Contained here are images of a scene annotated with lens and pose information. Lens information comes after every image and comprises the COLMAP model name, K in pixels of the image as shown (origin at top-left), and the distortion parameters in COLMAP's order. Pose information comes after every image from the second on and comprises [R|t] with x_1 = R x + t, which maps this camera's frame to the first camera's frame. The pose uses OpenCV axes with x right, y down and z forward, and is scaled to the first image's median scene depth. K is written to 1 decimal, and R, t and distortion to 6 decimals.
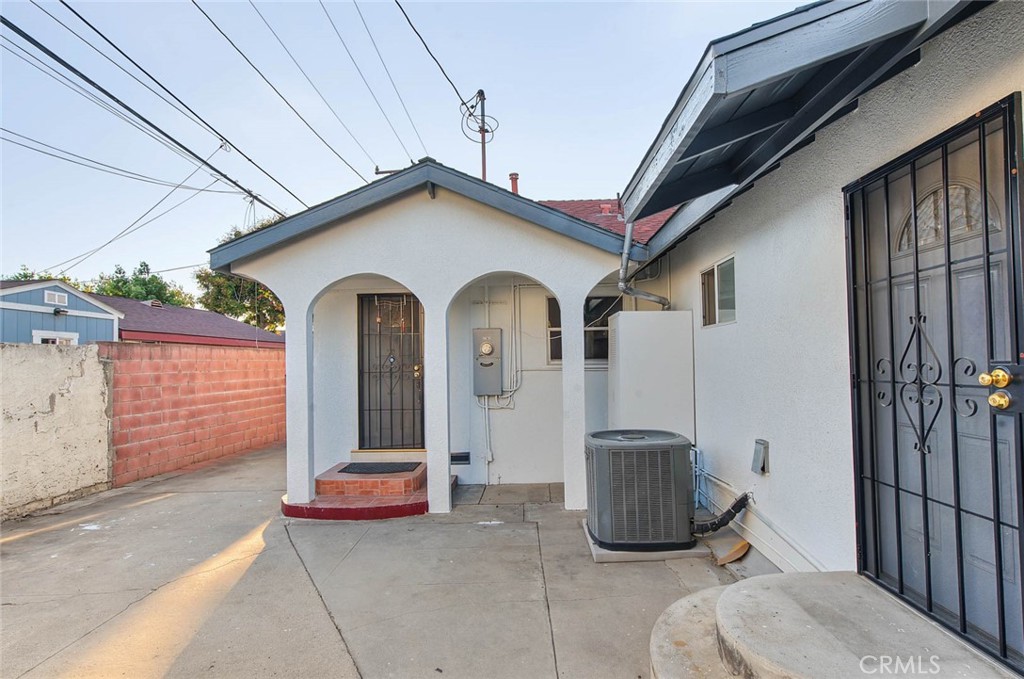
lens RADIAL K [[509.4, 0, 529.9], [0, 509.4, 351.9], [0, 0, 1]] dist [0.001823, -0.000119]
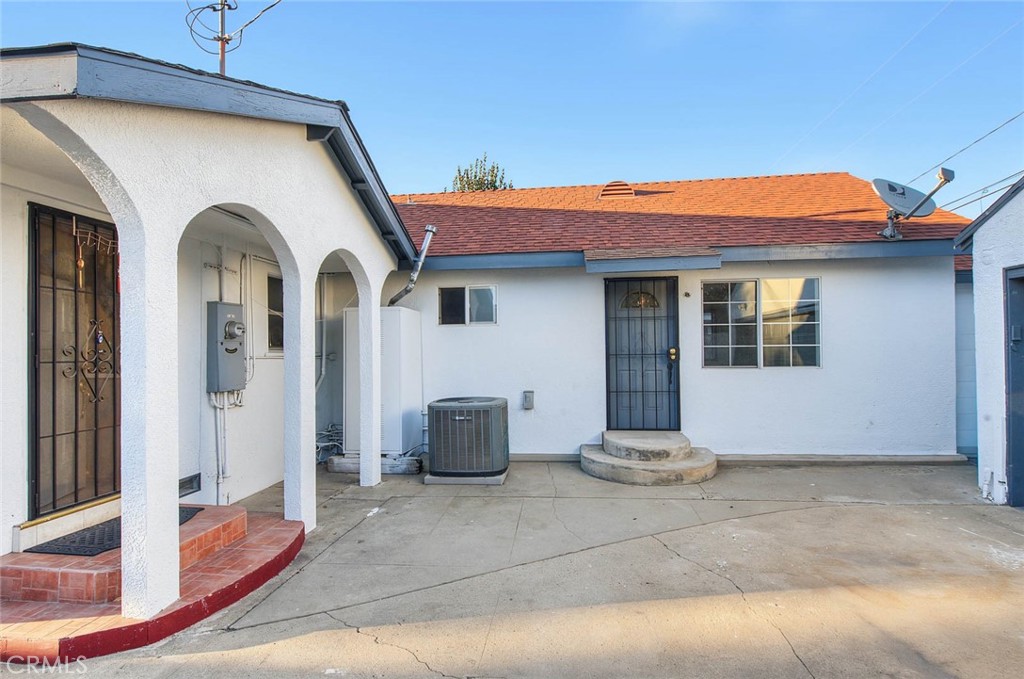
lens RADIAL K [[488.1, 0, 514.7], [0, 488.1, 345.7], [0, 0, 1]] dist [0.001946, -0.001184]
pose [[0.110939, 0.026814, 0.993465, -0.926565], [-0.010876, 0.999609, -0.025766, 0.038761], [-0.993768, -0.007946, 0.111188, 0.599337]]
